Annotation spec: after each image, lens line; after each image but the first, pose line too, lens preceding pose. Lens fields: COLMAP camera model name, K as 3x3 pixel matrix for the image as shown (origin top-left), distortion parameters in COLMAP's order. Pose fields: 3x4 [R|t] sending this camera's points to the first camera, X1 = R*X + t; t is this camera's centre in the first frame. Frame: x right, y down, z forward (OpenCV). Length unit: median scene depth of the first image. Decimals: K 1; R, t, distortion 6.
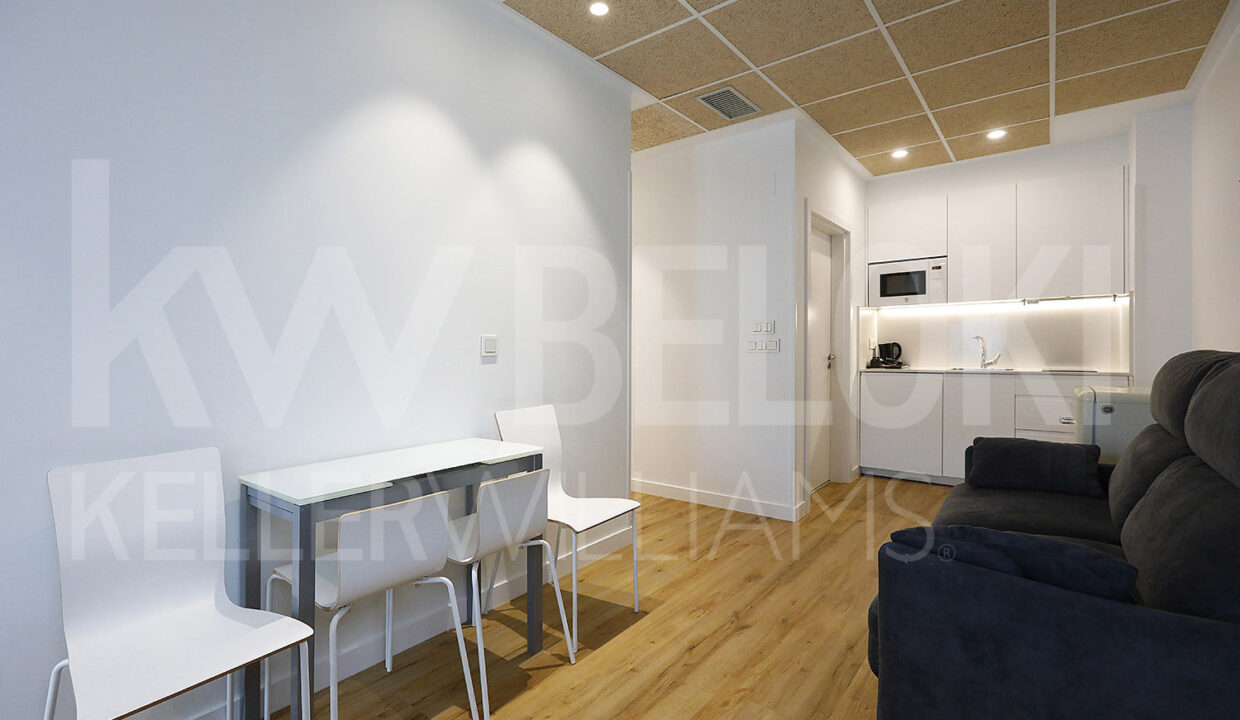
lens RADIAL K [[550.3, 0, 619.1], [0, 550.3, 366.9], [0, 0, 1]] dist [0.004840, 0.000909]
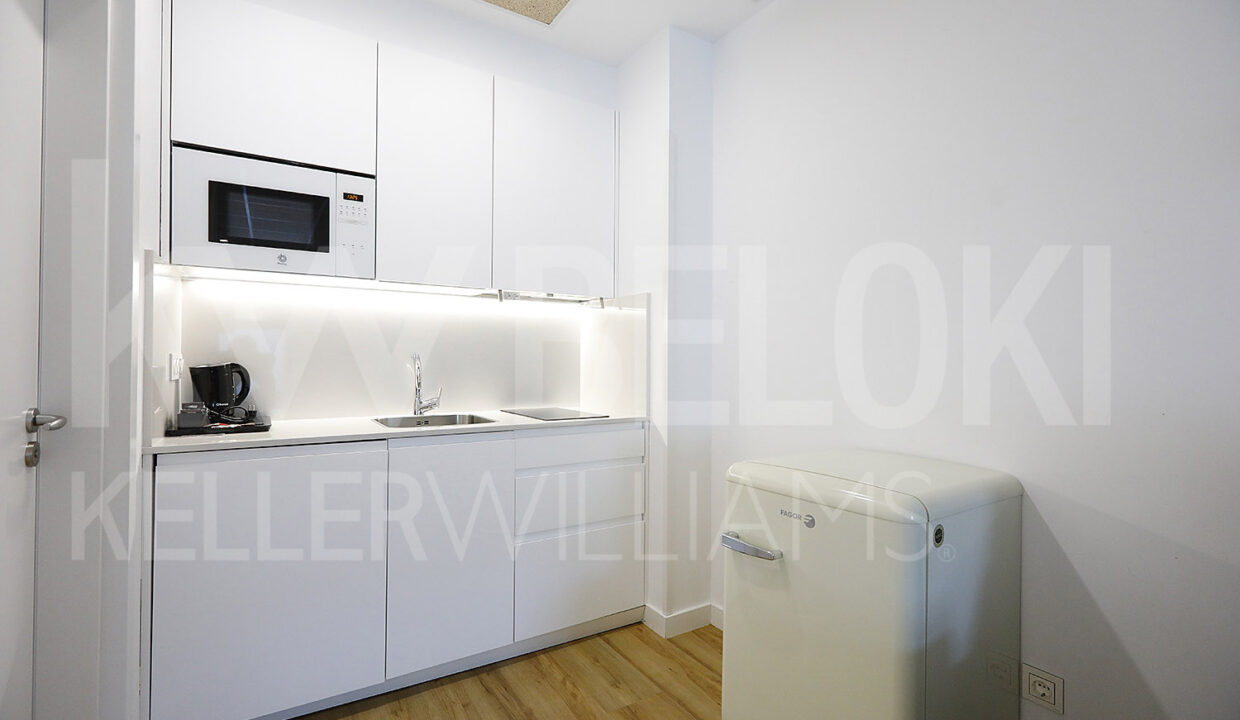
lens RADIAL K [[550.3, 0, 608.0], [0, 550.3, 366.2], [0, 0, 1]] dist [0.004840, 0.000909]
pose [[0.347312, 0.011563, 0.937678, 0.222287], [0.024650, 0.999466, -0.021455, -0.028653], [-0.937425, 0.030565, 0.346842, 0.626883]]
